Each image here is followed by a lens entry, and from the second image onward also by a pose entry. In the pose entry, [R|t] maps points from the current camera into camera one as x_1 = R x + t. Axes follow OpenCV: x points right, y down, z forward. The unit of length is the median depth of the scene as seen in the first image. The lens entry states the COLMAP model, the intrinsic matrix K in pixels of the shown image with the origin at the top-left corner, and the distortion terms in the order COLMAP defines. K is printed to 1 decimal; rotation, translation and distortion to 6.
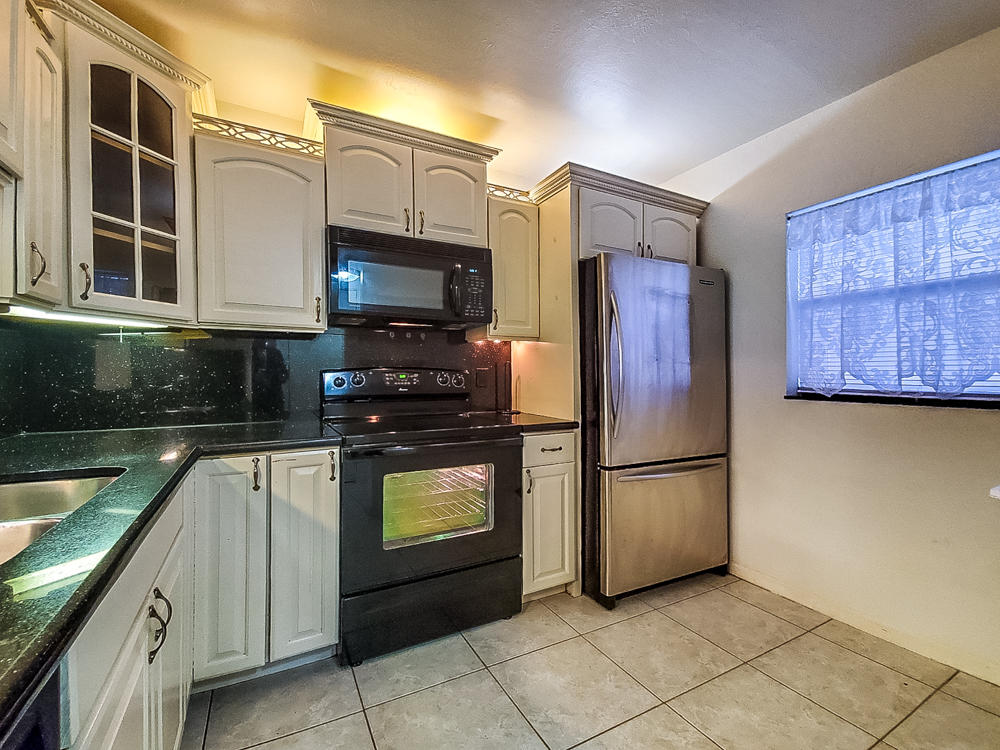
lens RADIAL K [[440.8, 0, 500.0], [0, 440.8, 375.0], [0, 0, 1]] dist [0.002755, -0.009778]
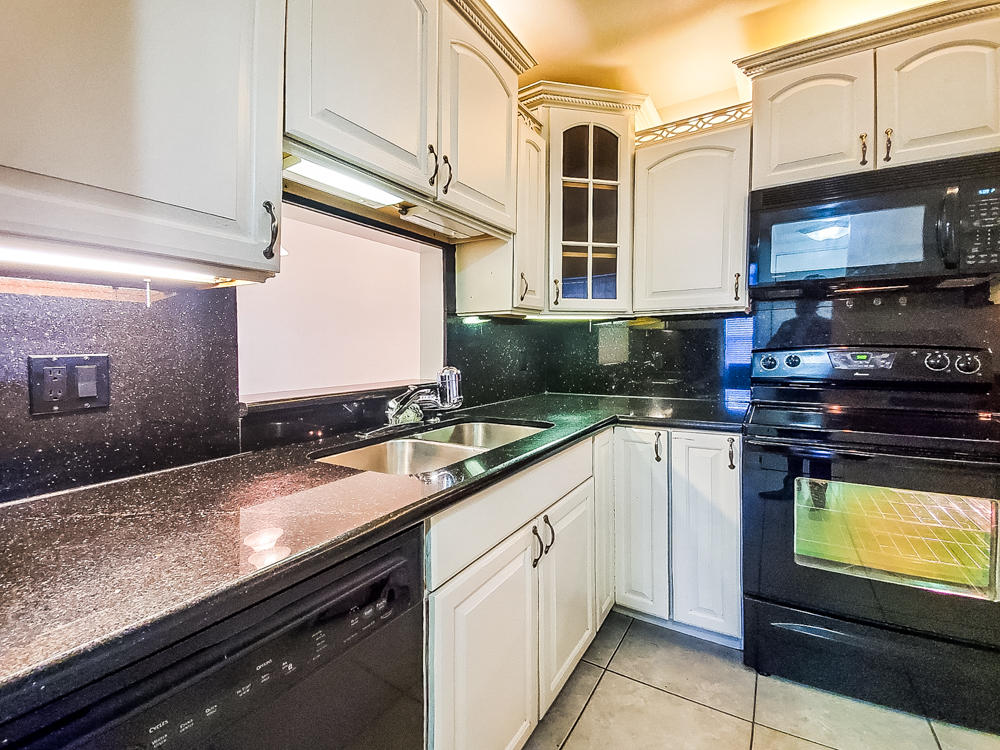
lens RADIAL K [[429.0, 0, 500.0], [0, 429.0, 375.0], [0, 0, 1]] dist [0.009367, -0.017318]
pose [[0.489792, 0.039812, -0.870930, 0.159244], [0.008045, 0.998708, 0.050177, -0.011153], [0.871802, -0.031583, 0.488839, 0.112285]]
